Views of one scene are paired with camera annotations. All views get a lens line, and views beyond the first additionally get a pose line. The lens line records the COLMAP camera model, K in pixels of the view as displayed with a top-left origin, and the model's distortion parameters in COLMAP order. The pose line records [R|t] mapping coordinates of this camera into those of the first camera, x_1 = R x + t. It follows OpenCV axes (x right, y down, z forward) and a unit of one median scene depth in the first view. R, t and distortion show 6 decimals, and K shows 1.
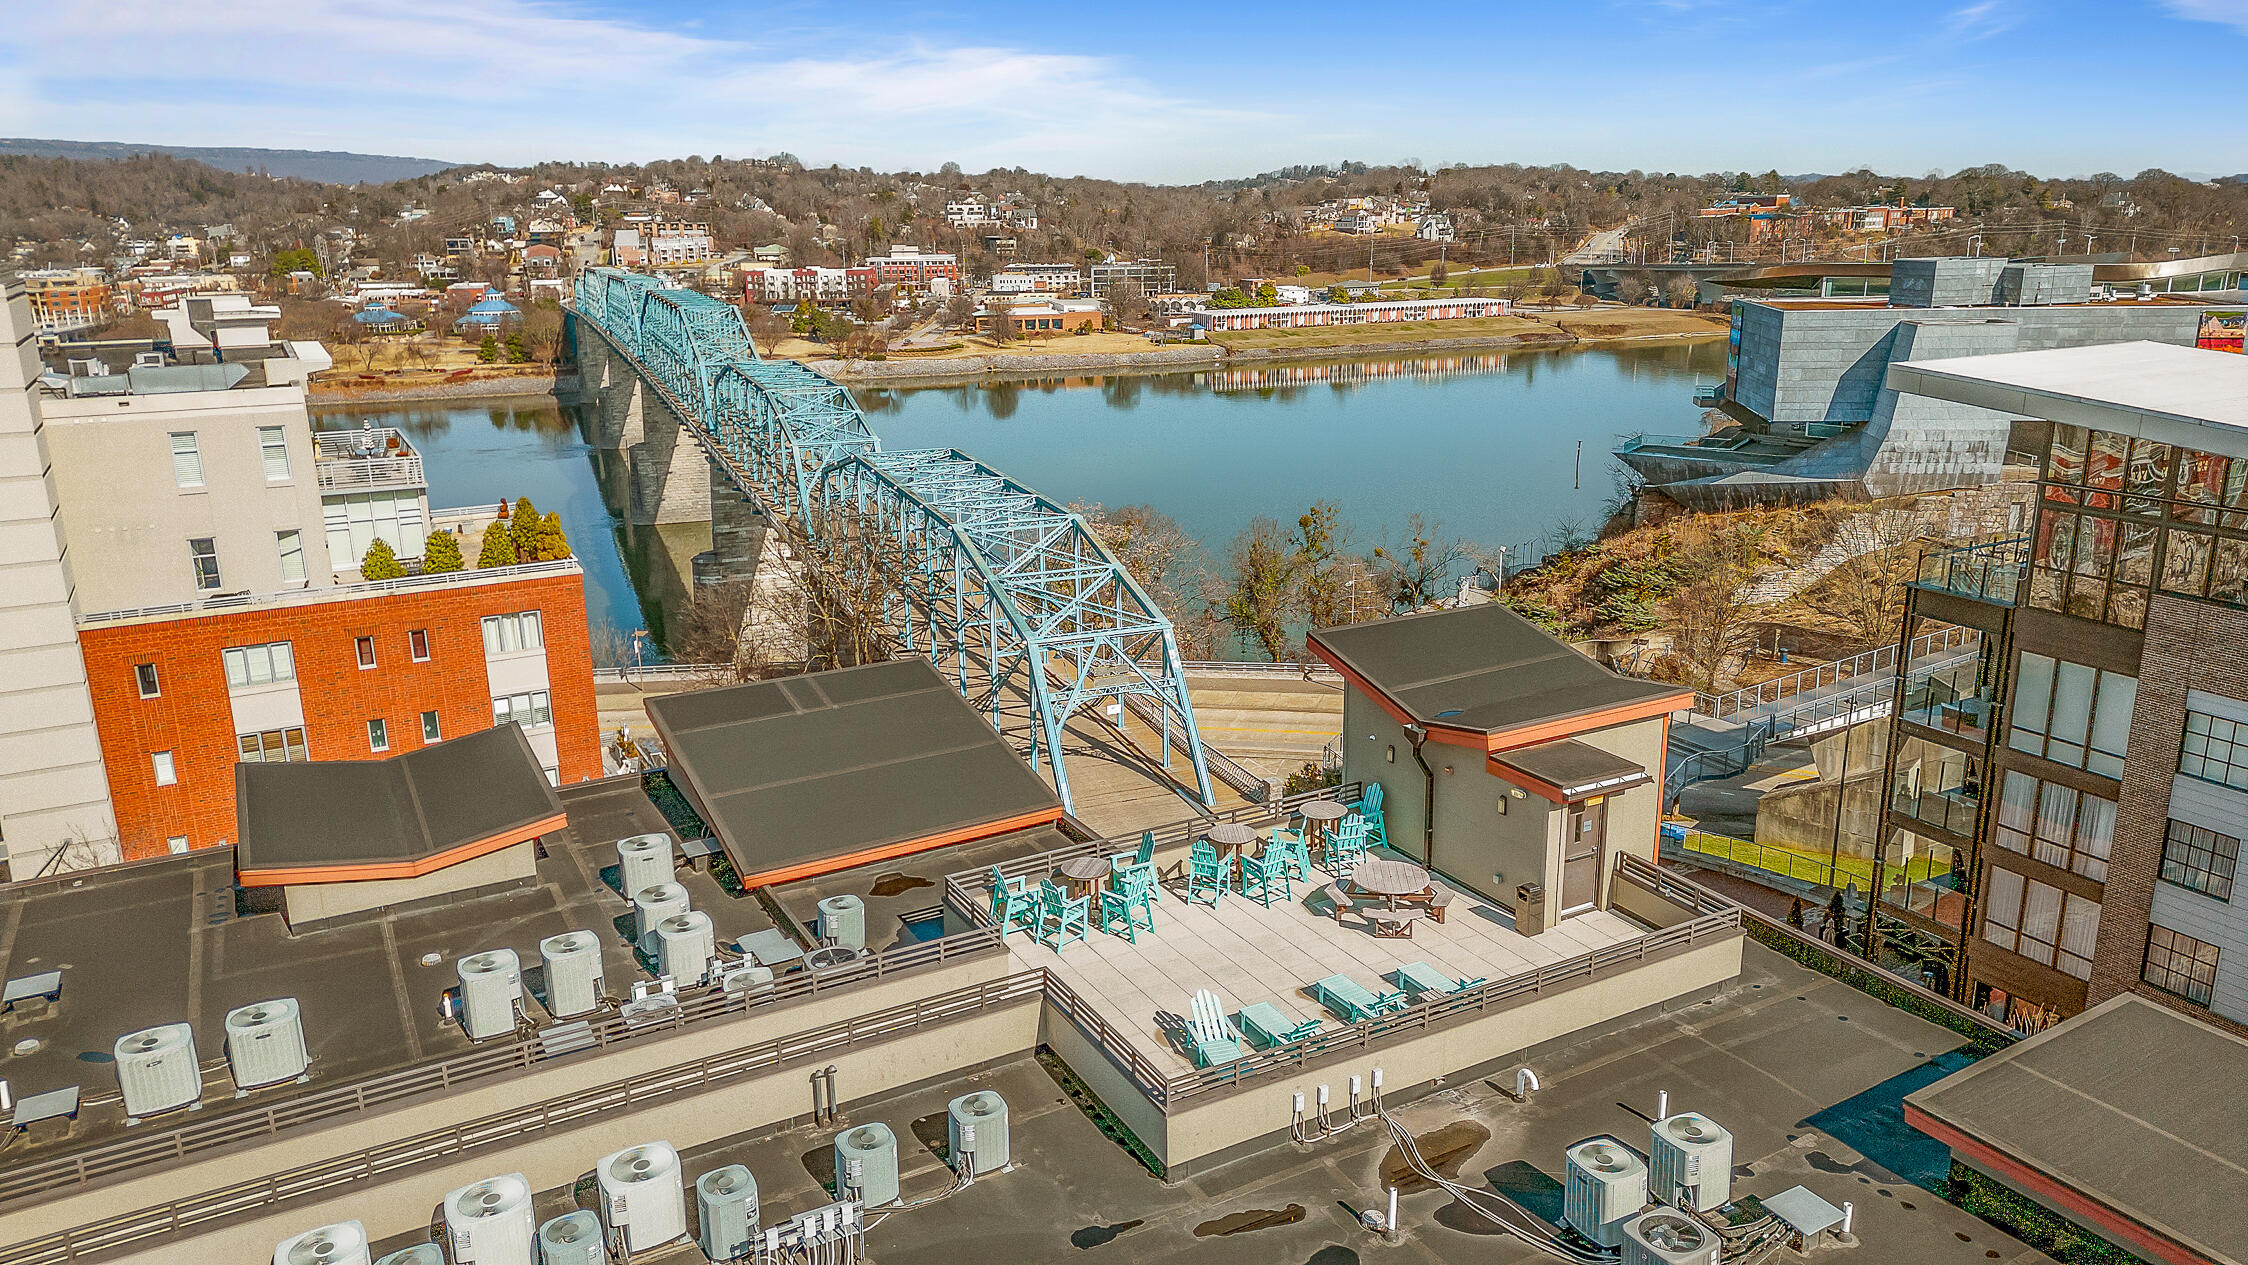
lens RADIAL K [[1573.8, 0, 1124.0], [0, 1573.8, 632.5], [0, 0, 1]] dist [0.098682, -0.104891]
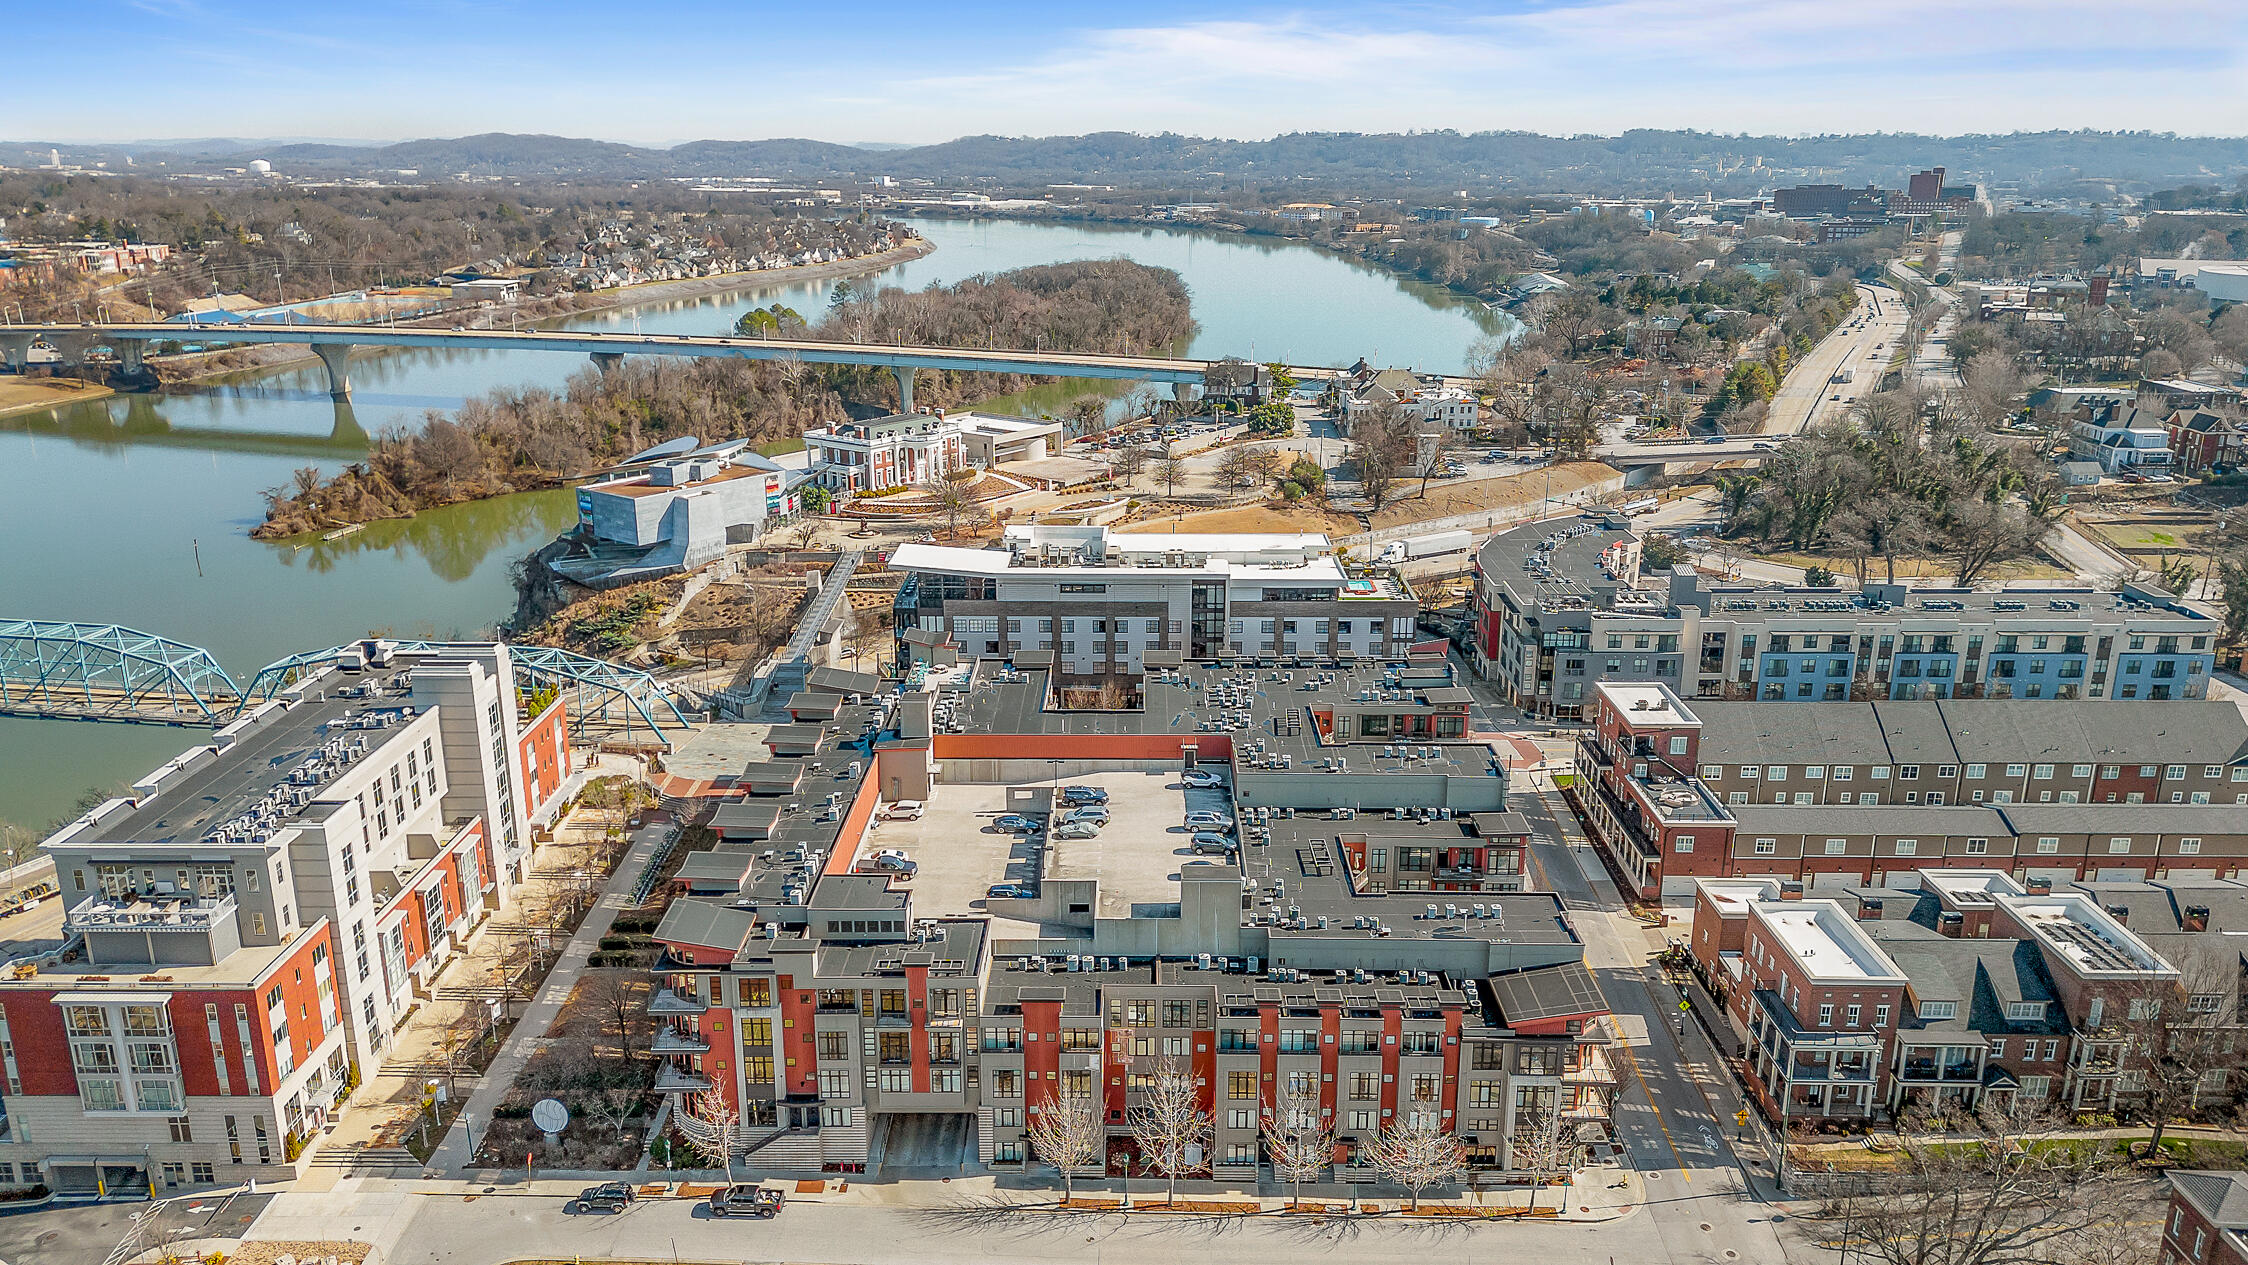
lens RADIAL K [[1624.0, 0, 1134.1], [0, 1624.0, 629.8], [0, 0, 1]] dist [0.096328, -0.117243]
pose [[0.488525, -0.232485, 0.841008, -1.155383], [0.220239, 0.965496, 0.138966, -0.172964], [-0.844298, 0.117335, 0.522871, -0.742975]]
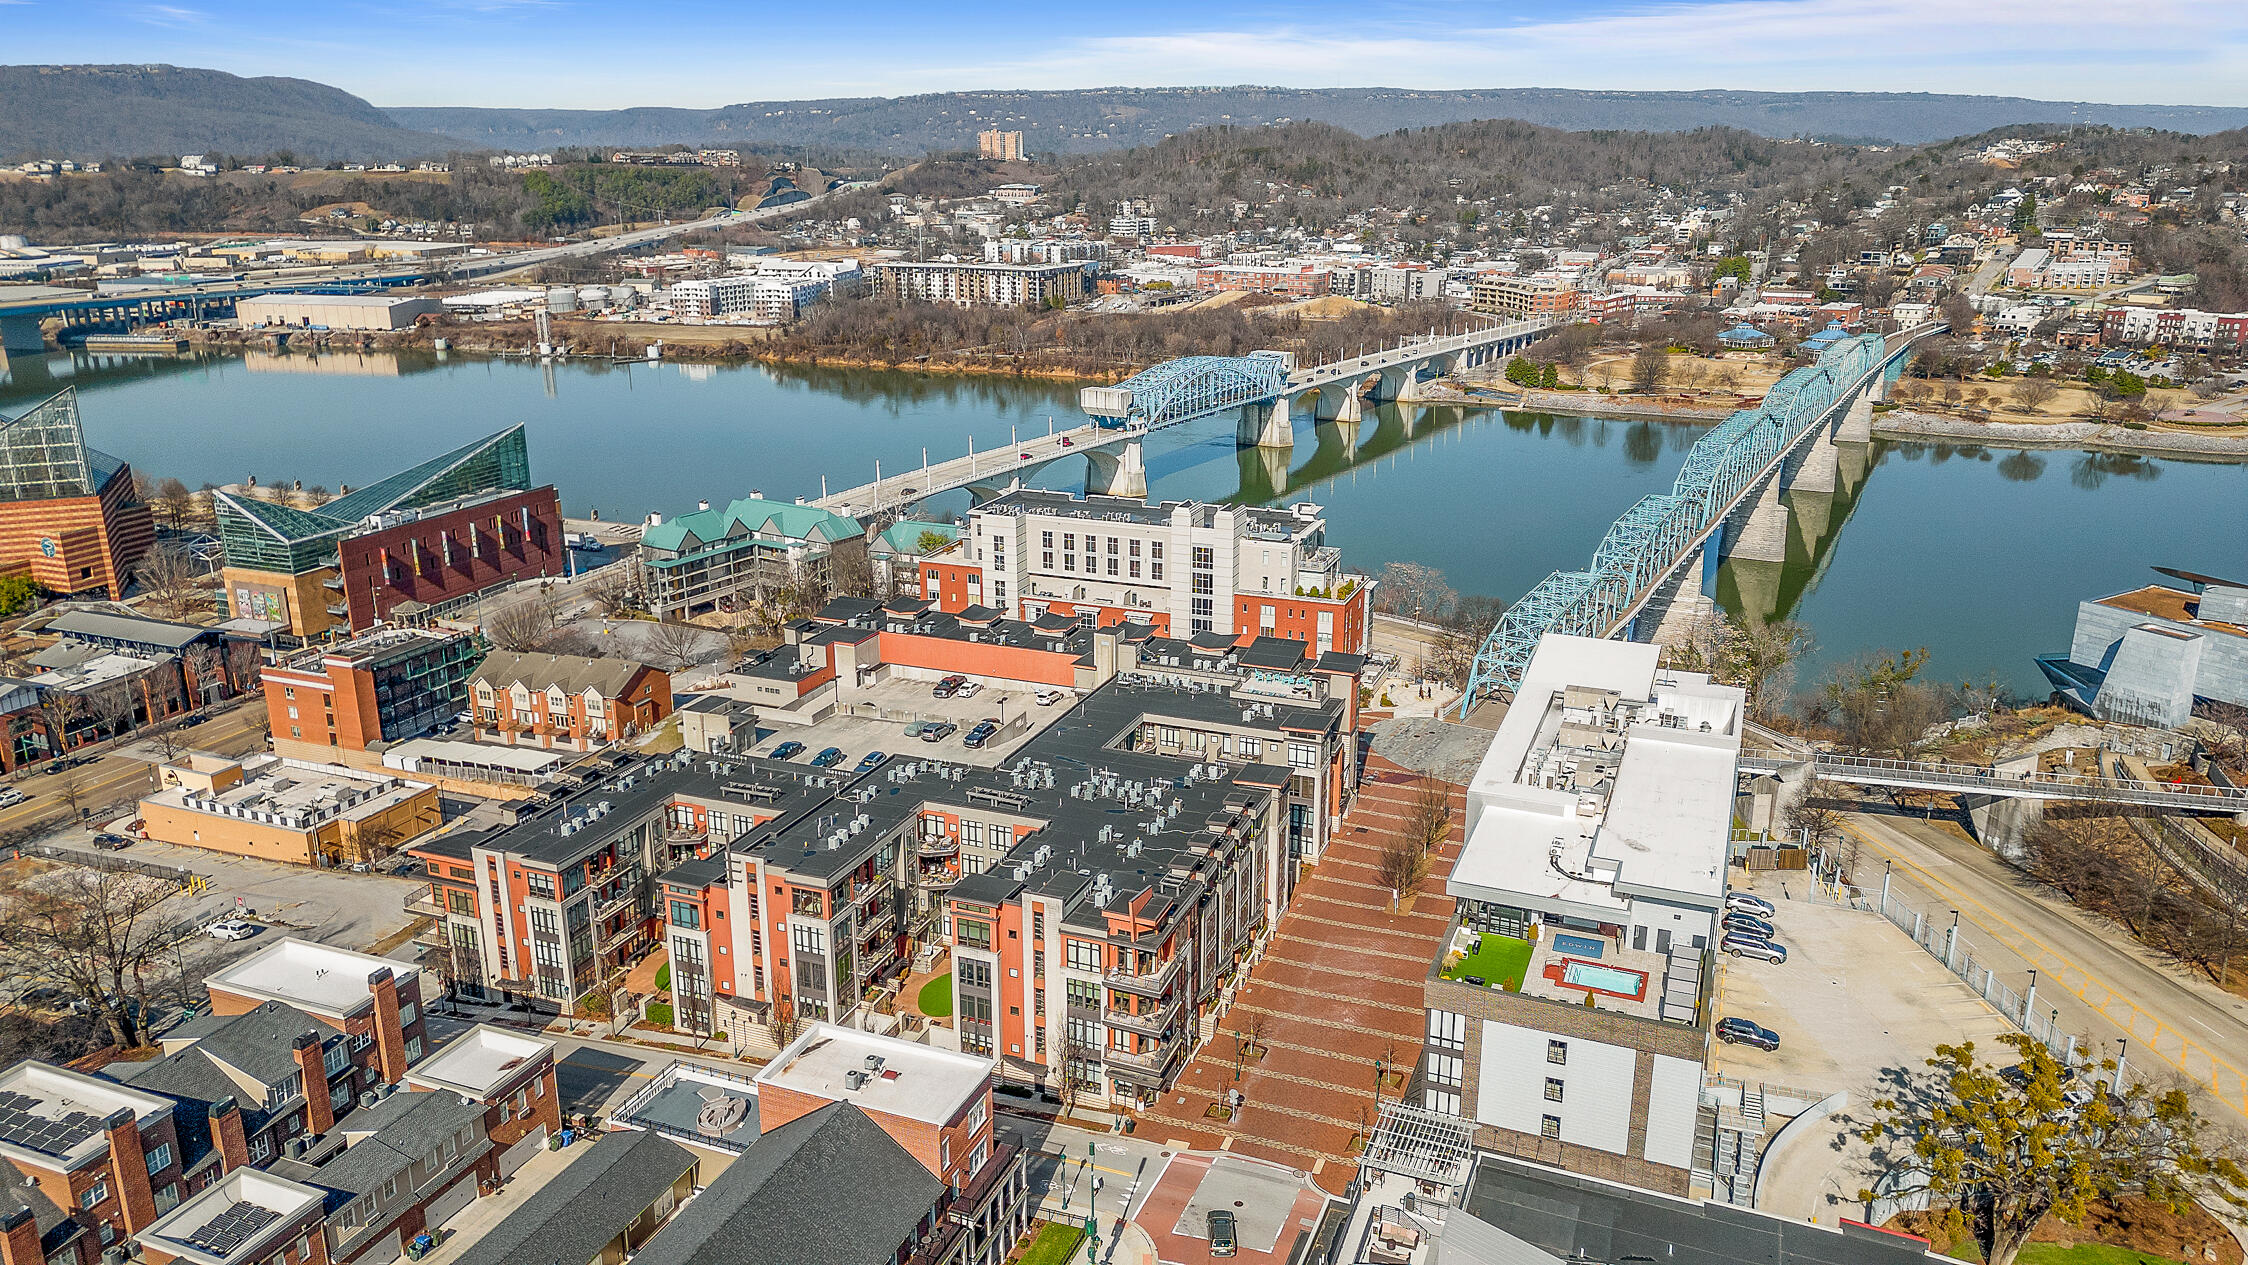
lens RADIAL K [[1573.8, 0, 1124.0], [0, 1573.8, 632.5], [0, 0, 1]] dist [0.098682, -0.104891]
pose [[0.634029, 0.239047, -0.735434, 0.957182], [-0.209978, 0.968510, 0.133781, -0.168712], [0.744255, 0.069604, 0.664258, -0.837521]]
